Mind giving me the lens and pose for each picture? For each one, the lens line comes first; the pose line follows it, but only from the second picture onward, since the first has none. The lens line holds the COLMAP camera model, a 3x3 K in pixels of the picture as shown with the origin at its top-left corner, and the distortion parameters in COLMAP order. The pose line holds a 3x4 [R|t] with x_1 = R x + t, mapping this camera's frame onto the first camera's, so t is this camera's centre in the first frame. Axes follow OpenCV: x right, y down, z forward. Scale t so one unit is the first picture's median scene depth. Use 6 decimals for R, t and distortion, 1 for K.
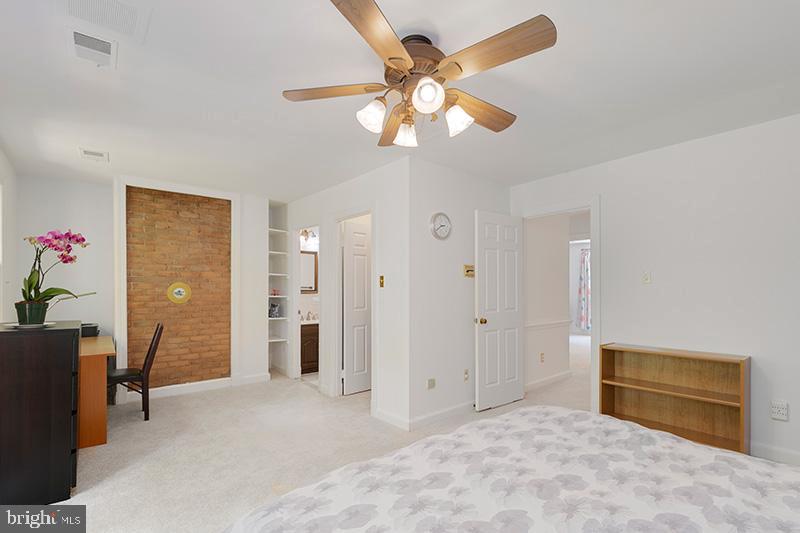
lens RADIAL K [[359.8, 0, 406.1], [0, 359.8, 285.7], [0, 0, 1]] dist [0.010003, -0.002484]
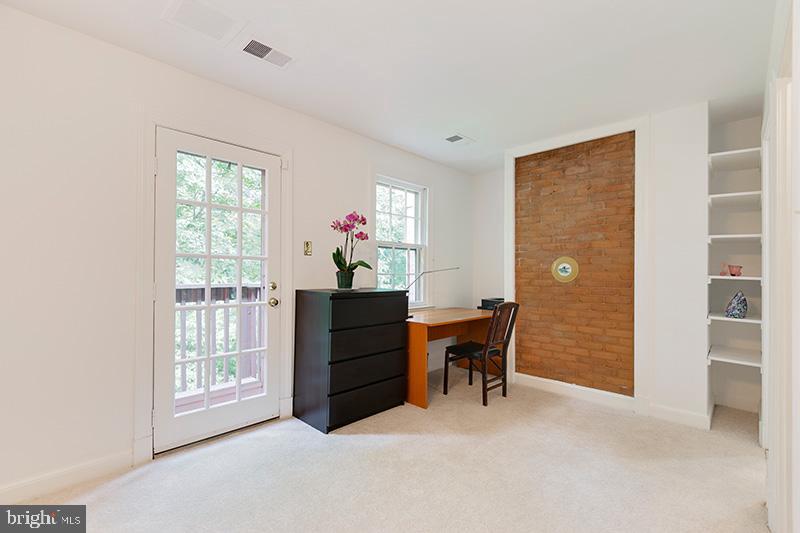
lens RADIAL K [[359.8, 0, 390.7], [0, 359.8, 270.2], [0, 0, 1]] dist [0.010003, -0.002484]
pose [[0.089192, -0.005994, -0.995996, 0.147512], [0.002364, 0.999980, -0.005807, 0.025755], [0.996012, -0.001837, 0.089205, 0.552731]]
